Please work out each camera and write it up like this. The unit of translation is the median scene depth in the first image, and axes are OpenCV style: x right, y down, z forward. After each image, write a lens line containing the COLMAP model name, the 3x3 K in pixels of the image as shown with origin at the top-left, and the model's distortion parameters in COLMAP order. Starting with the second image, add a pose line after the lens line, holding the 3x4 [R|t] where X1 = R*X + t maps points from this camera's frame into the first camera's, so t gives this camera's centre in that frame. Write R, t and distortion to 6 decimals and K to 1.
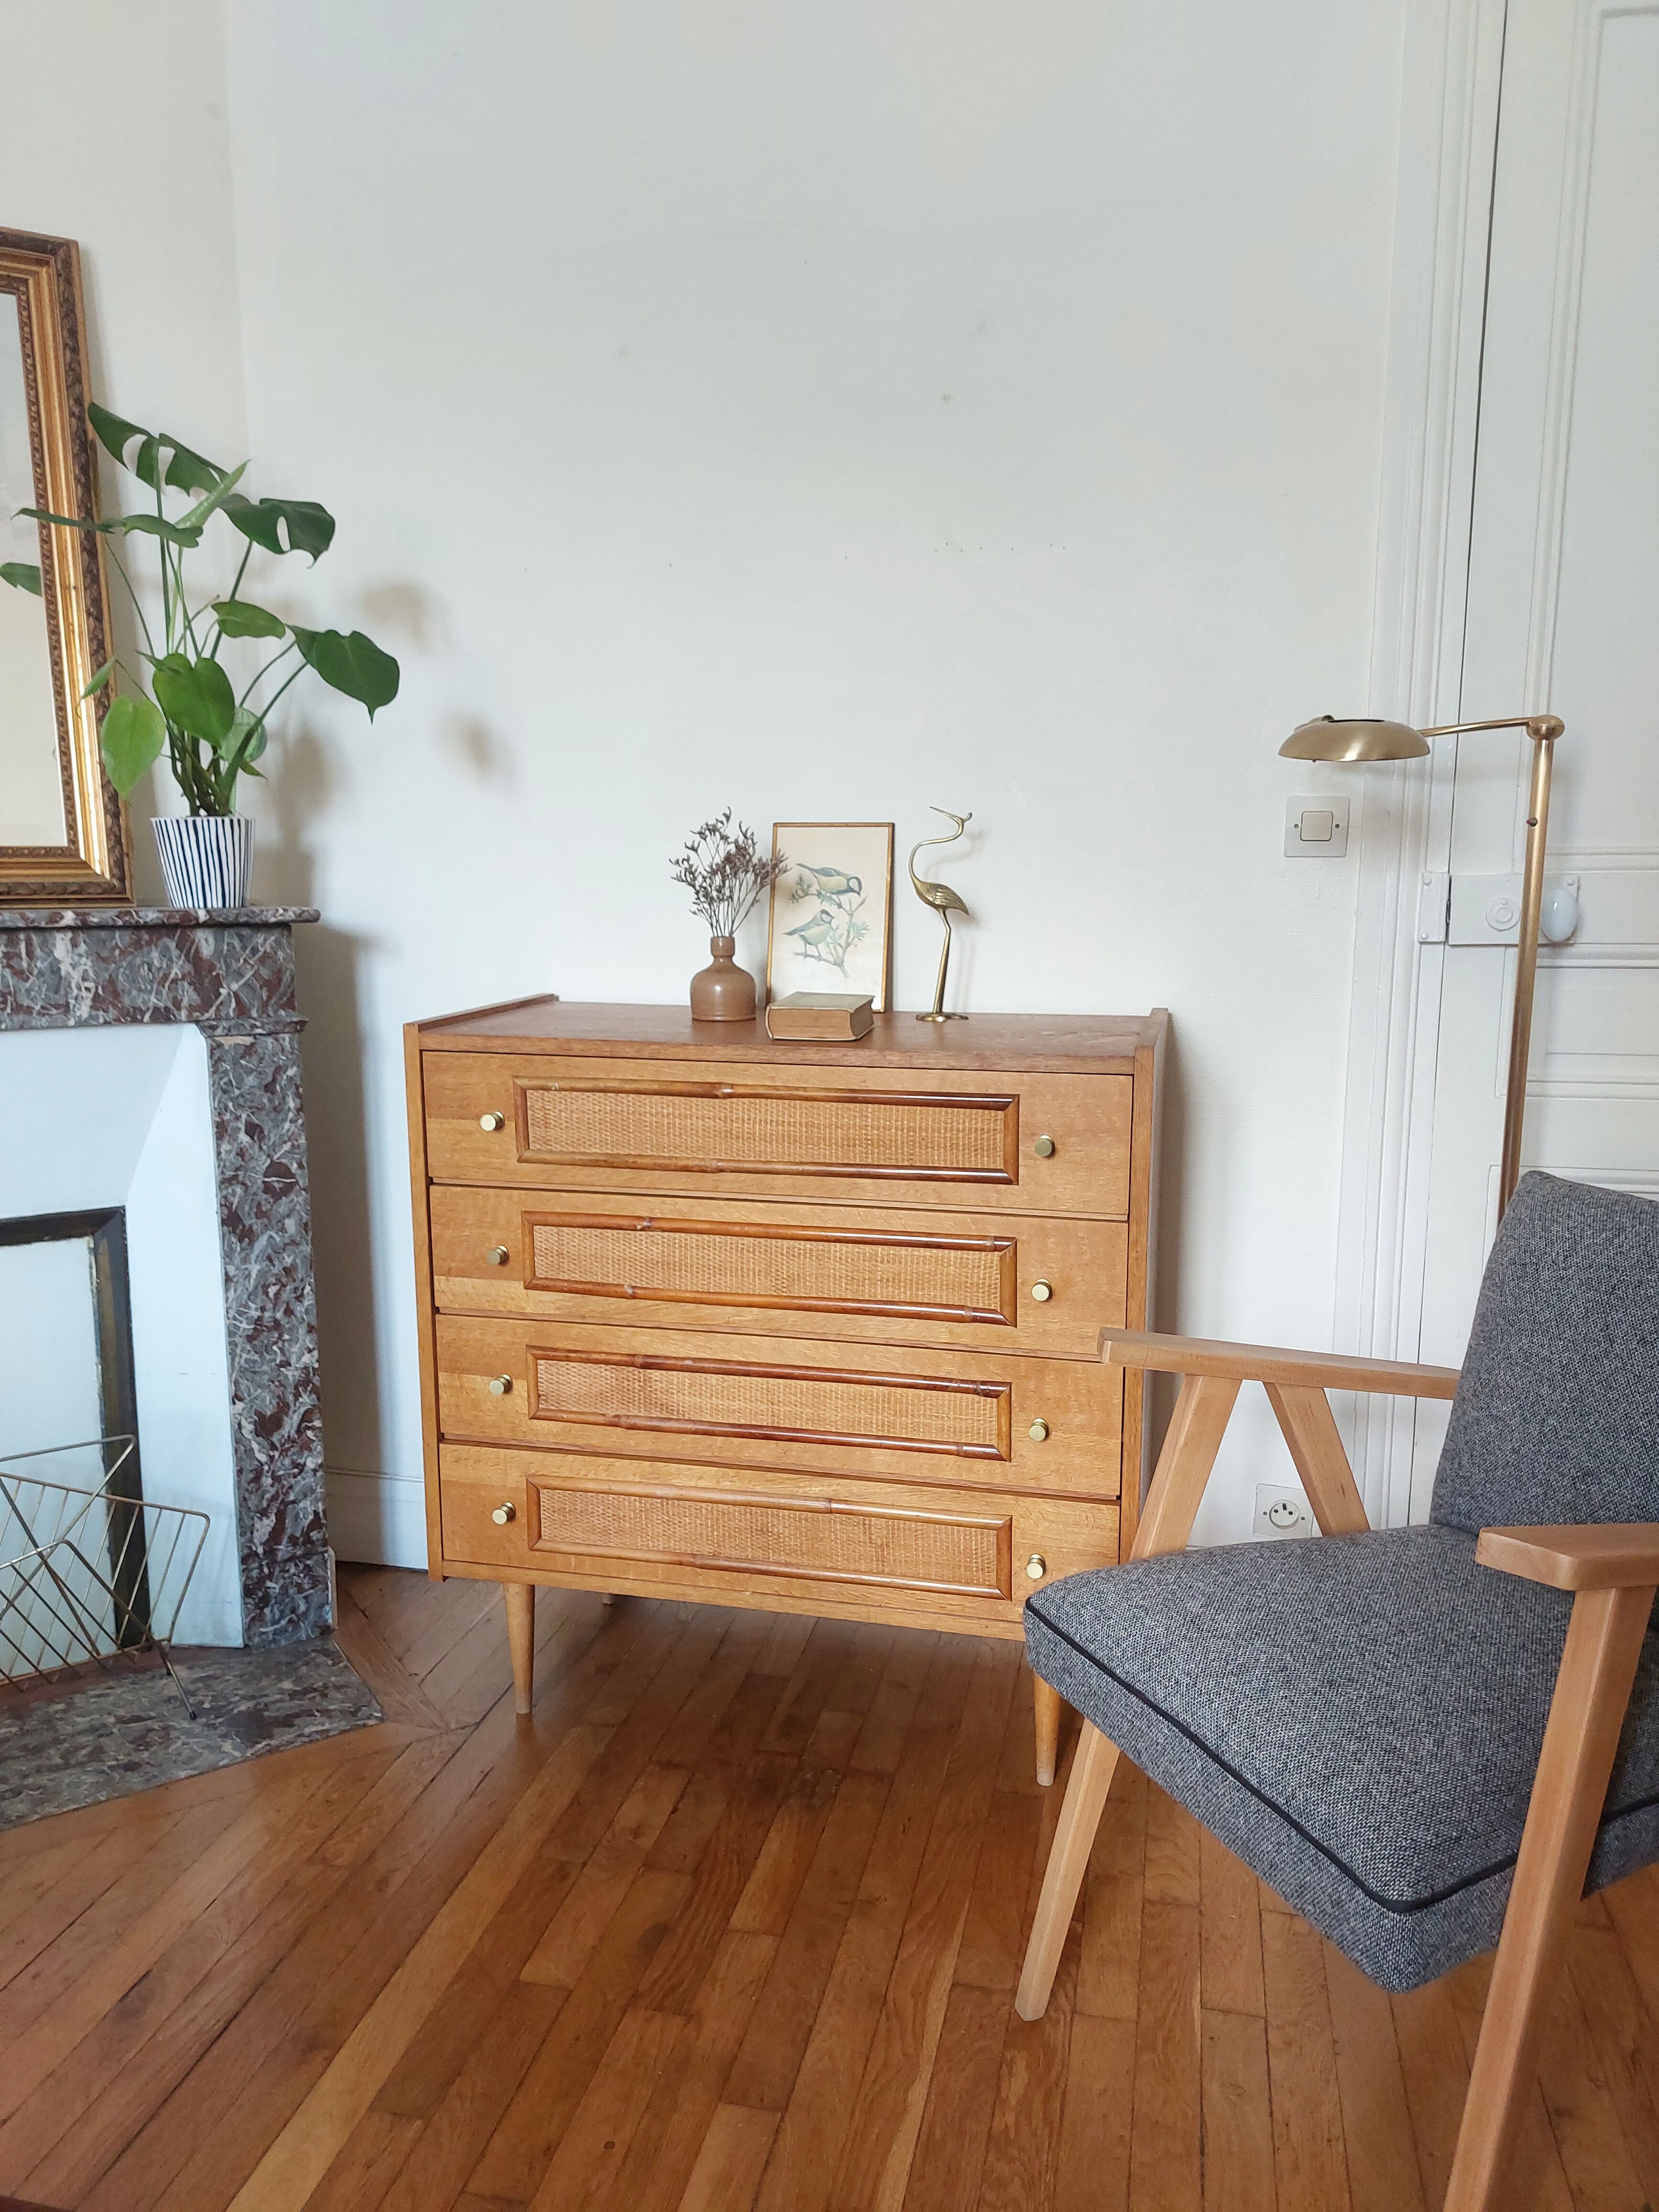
lens RADIAL K [[1605.3, 0, 840.8], [0, 1605.3, 1121.8], [0, 0, 1]] dist [0.057186, -0.070571]
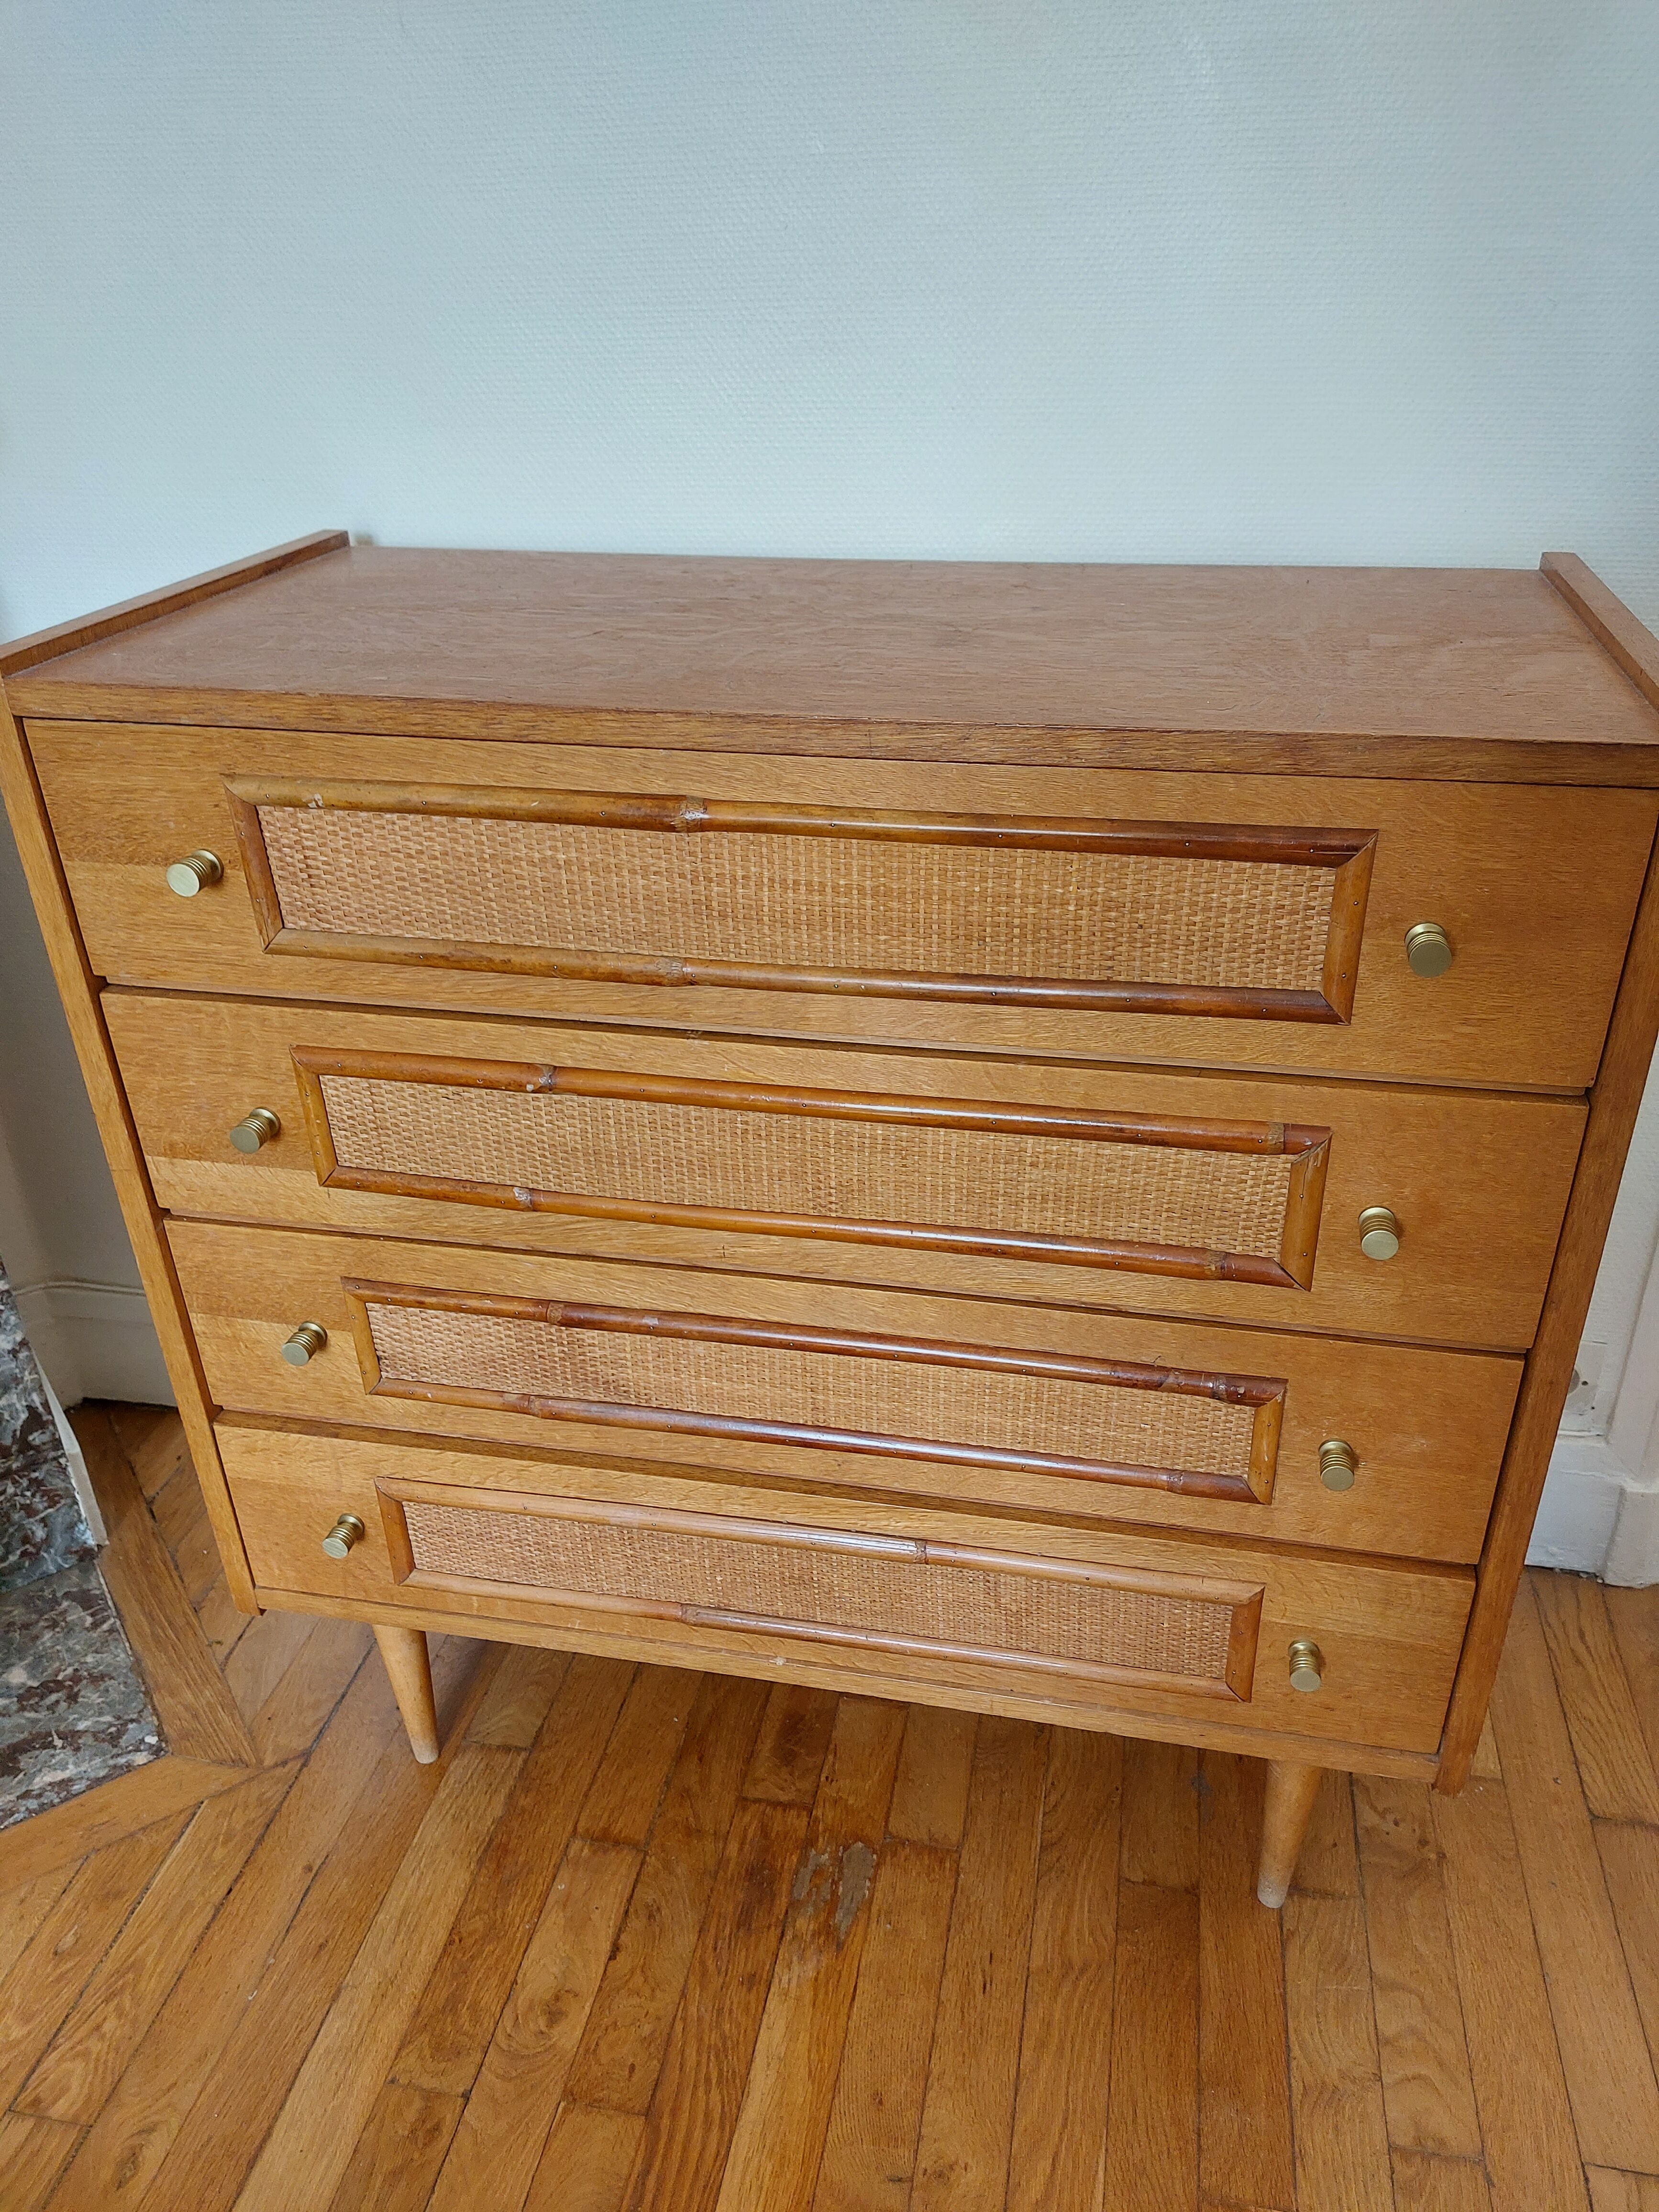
lens RADIAL K [[1605.3, 0, 854.8], [0, 1605.3, 1121.1], [0, 0, 1]] dist [0.057186, -0.070571]
pose [[0.999325, -0.031437, 0.019028, -0.035465], [0.023351, 0.943086, 0.331729, -0.082219], [-0.028374, -0.331061, 0.943183, 0.514899]]
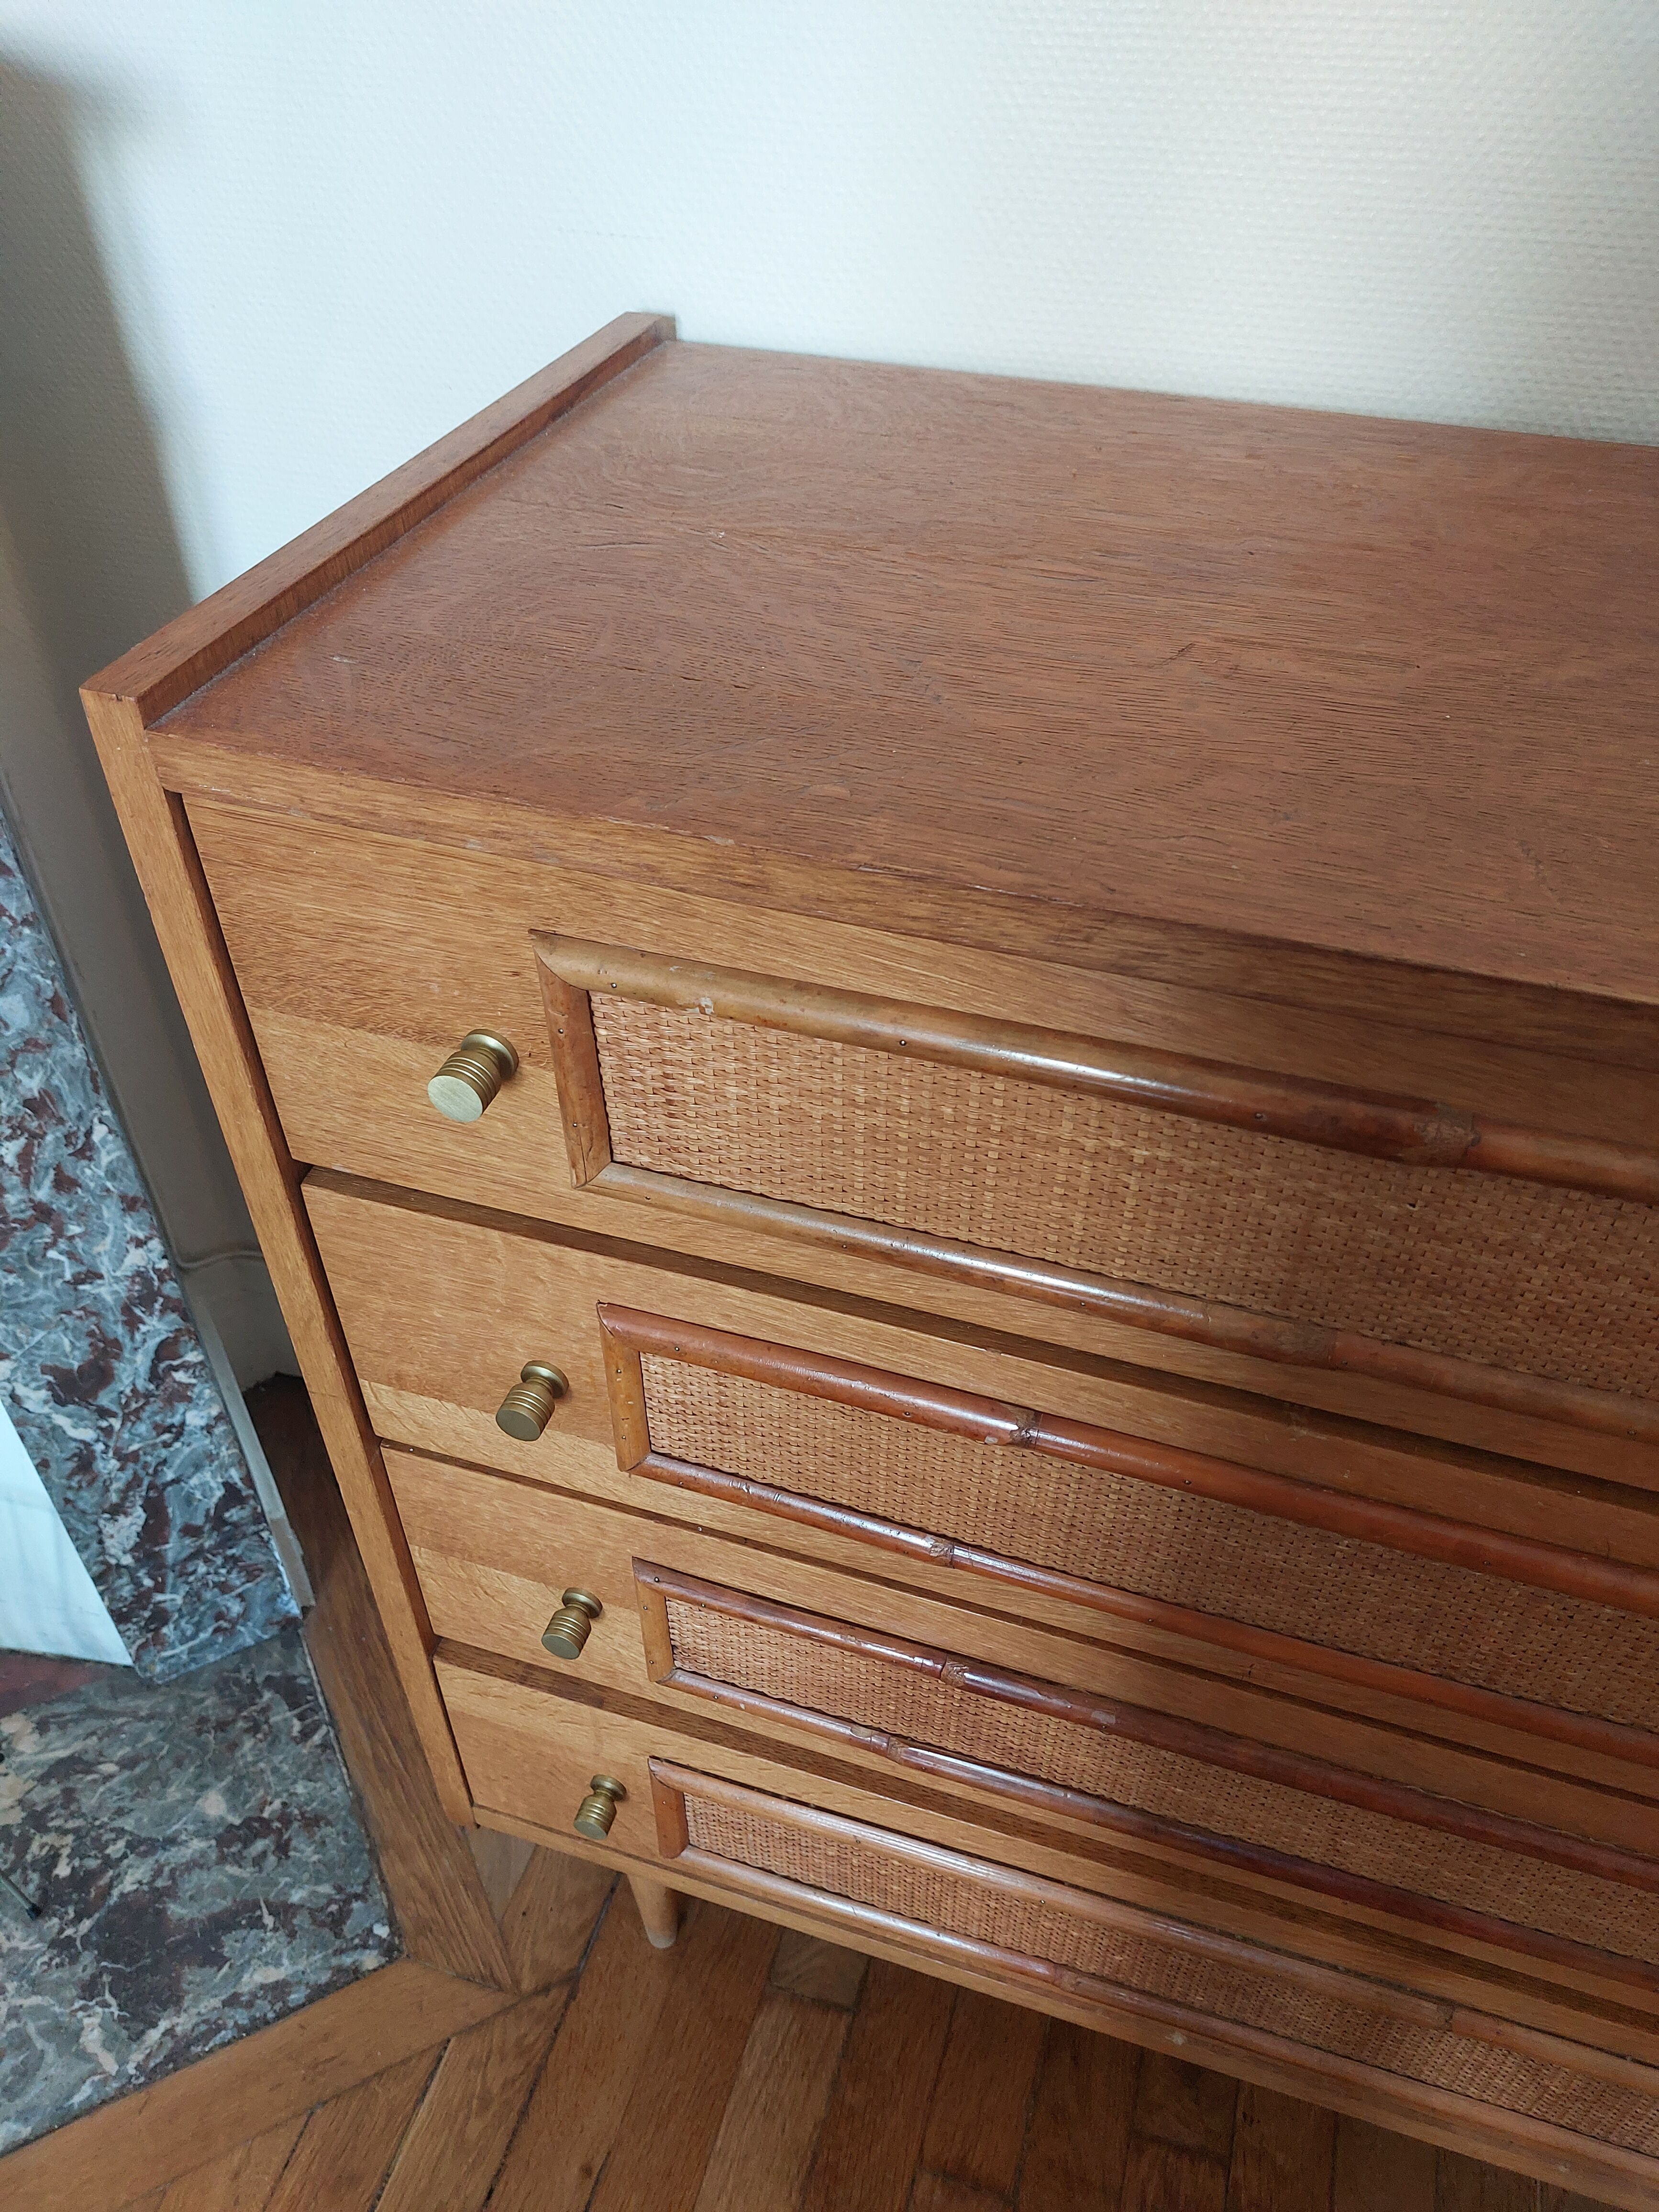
lens RADIAL K [[1605.3, 0, 828.5], [0, 1605.3, 1129.3], [0, 0, 1]] dist [0.057186, -0.070571]
pose [[0.996846, 0.055756, -0.056477, -0.138033], [-0.017951, 0.851597, 0.523889, -0.132561], [0.077306, -0.521223, 0.849912, 0.752581]]
